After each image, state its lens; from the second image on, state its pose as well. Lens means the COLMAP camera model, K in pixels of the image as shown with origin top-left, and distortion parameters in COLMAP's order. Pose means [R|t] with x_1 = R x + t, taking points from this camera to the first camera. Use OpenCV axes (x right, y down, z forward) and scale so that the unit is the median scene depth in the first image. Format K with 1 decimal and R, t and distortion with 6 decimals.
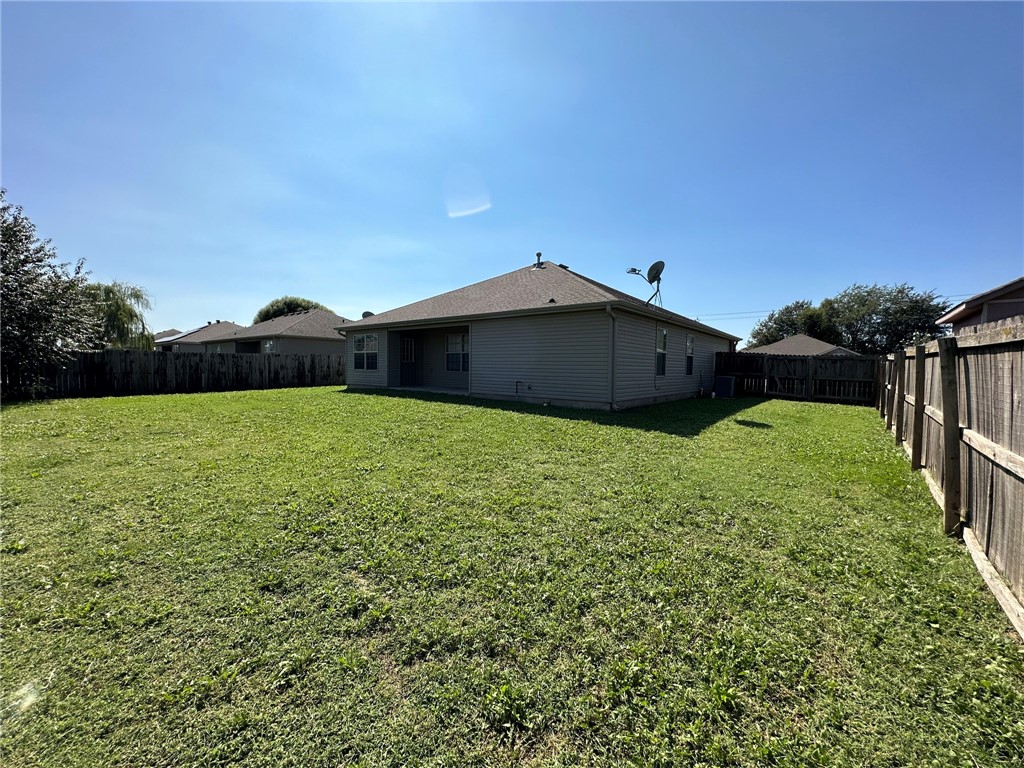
lens RADIAL K [[411.3, 0, 510.8], [0, 411.3, 384.0], [0, 0, 1]] dist [0.001376, 0.000488]
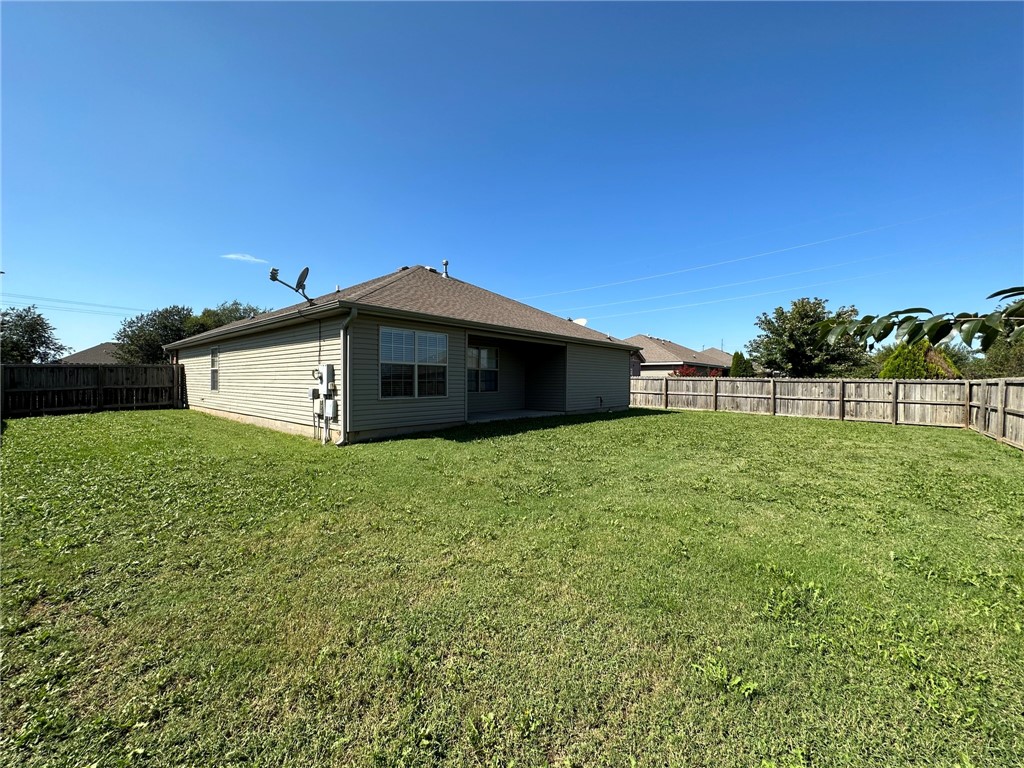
lens RADIAL K [[411.3, 0, 510.8], [0, 411.3, 384.0], [0, 0, 1]] dist [0.001376, 0.000488]
pose [[0.031172, -0.022926, 0.999251, -0.853153], [0.036353, 0.999101, 0.021788, -0.056609], [-0.998853, 0.035647, 0.031977, 0.824106]]
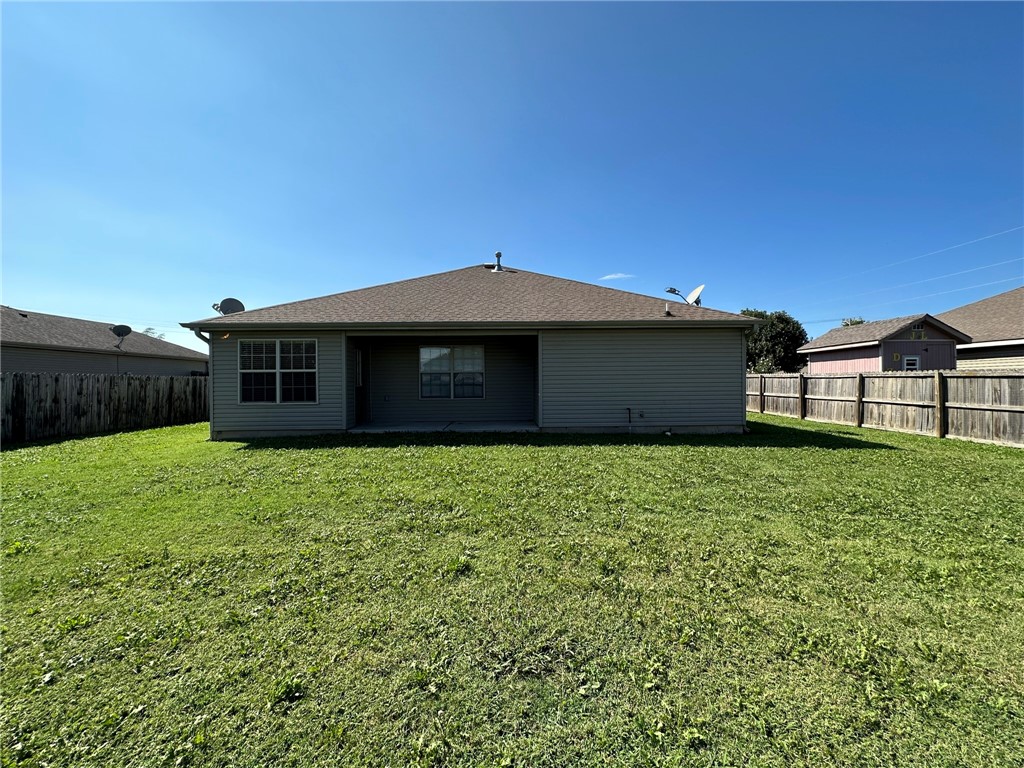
lens RADIAL K [[418.6, 0, 512.0], [0, 418.6, 384.0], [0, 0, 1]] dist [-0.000440, -0.000056]
pose [[0.767891, -0.019934, 0.640271, -0.456431], [0.047066, 0.998570, -0.025358, -0.029250], [-0.638850, 0.049607, 0.767731, 0.335945]]
